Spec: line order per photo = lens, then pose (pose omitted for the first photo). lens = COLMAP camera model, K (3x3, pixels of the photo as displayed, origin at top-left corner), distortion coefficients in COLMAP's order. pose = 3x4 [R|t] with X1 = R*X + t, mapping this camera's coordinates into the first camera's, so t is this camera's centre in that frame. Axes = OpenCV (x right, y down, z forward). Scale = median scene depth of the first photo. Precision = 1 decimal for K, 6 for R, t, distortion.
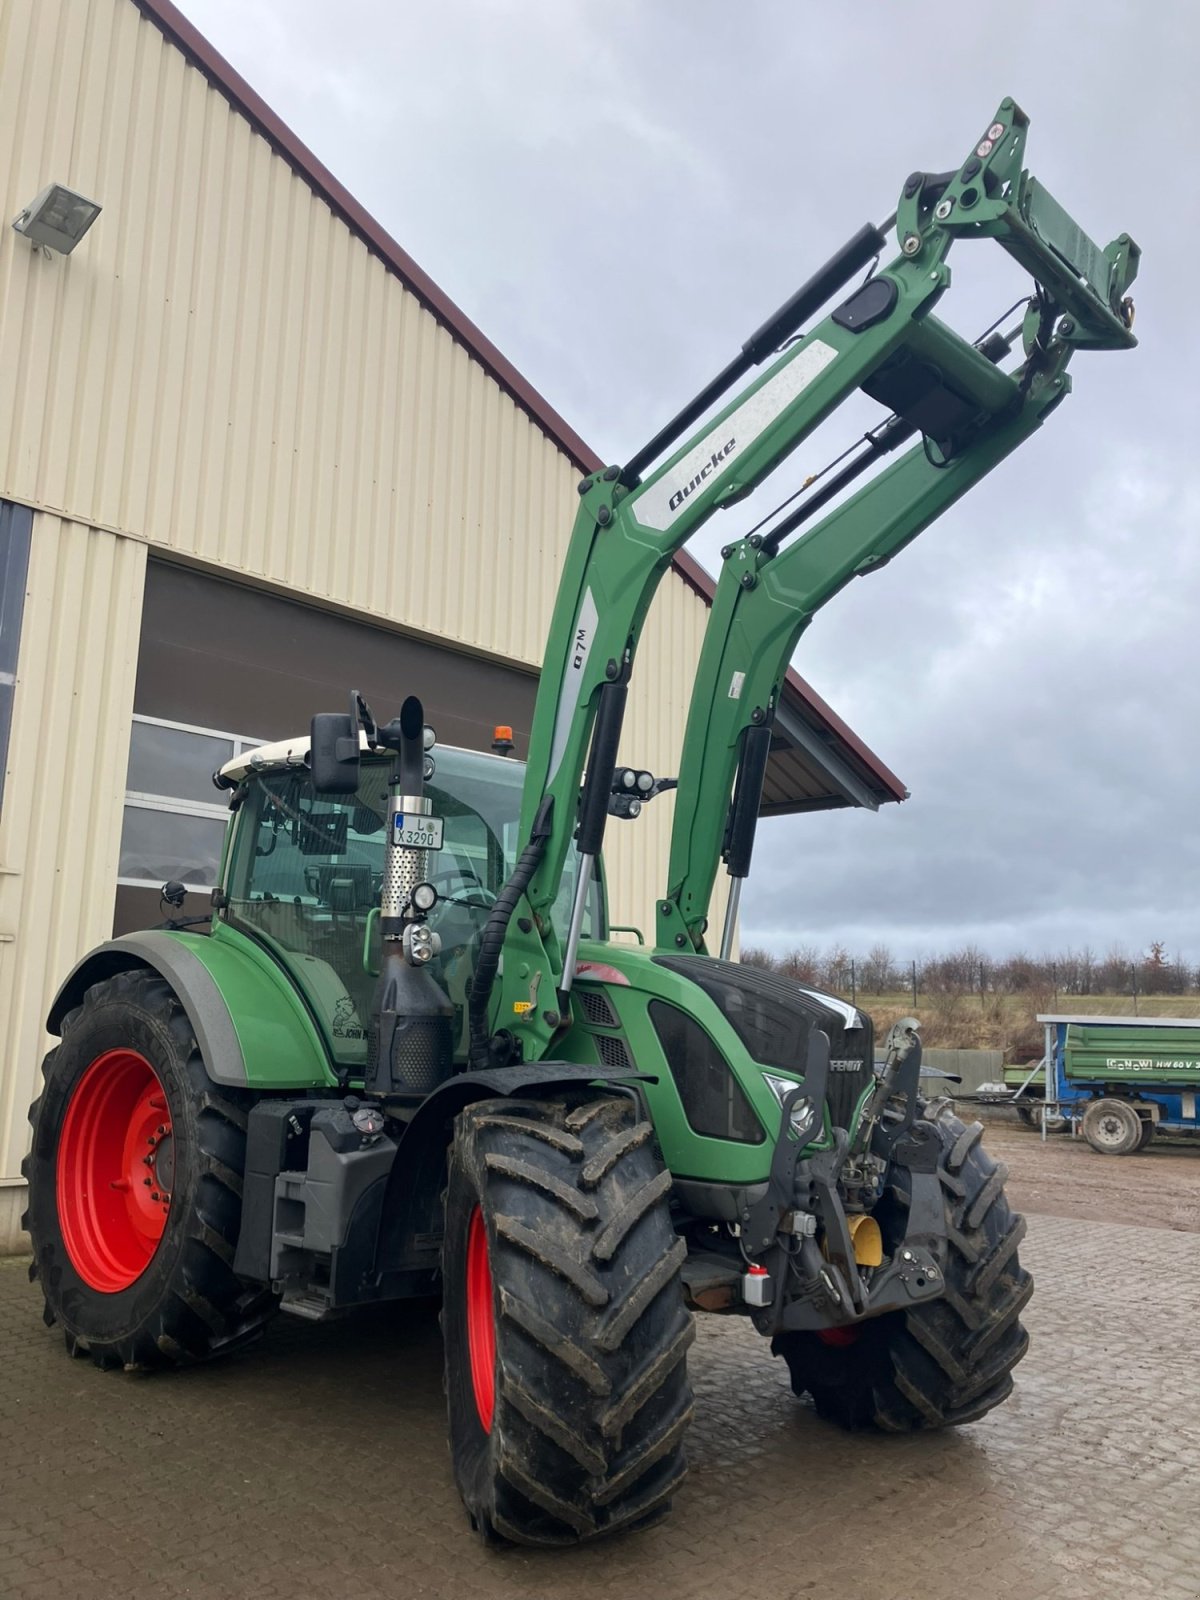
lens RADIAL K [[1303.0, 0, 607.6], [0, 1303.0, 782.4], [0, 0, 1]] dist [0.053513, -0.068380]
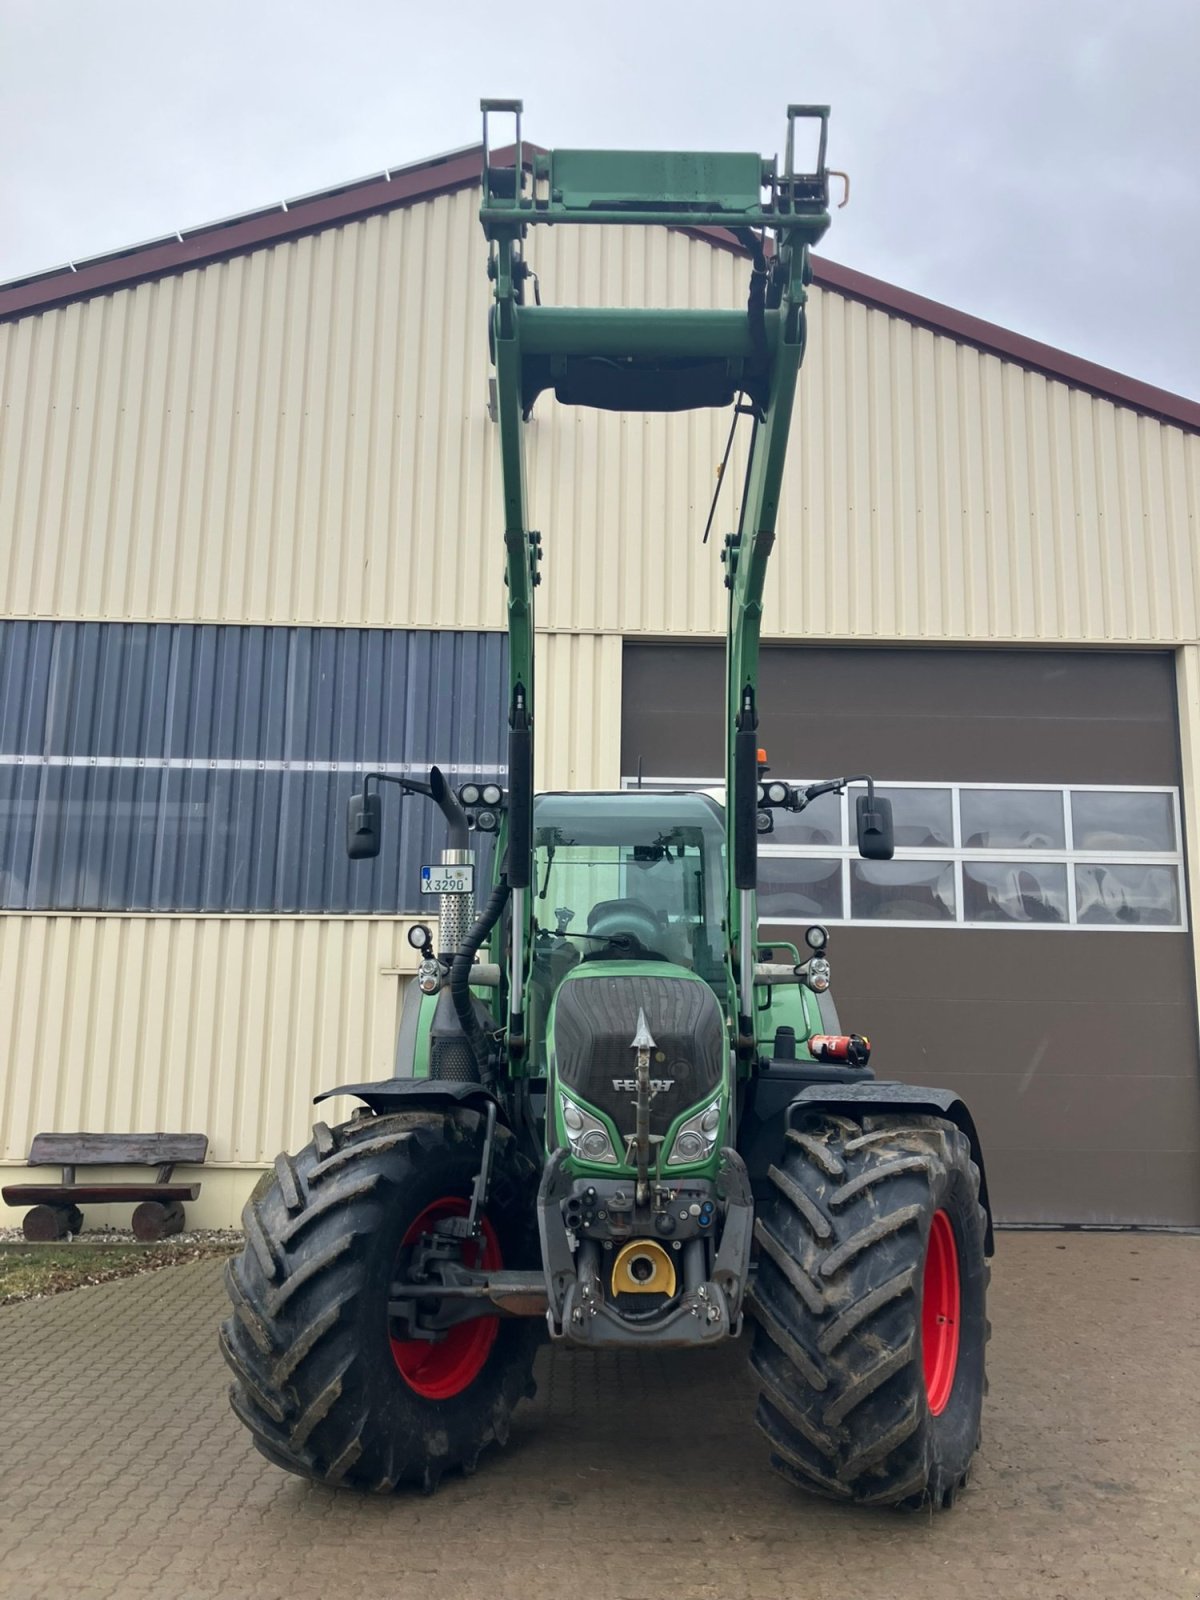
lens RADIAL K [[1303.0, 0, 607.6], [0, 1303.0, 782.4], [0, 0, 1]] dist [0.053513, -0.068380]
pose [[0.685863, -0.145930, -0.712949, 0.852702], [0.138984, 0.987922, -0.068508, 0.054241], [0.714336, -0.052102, 0.697861, 0.300904]]
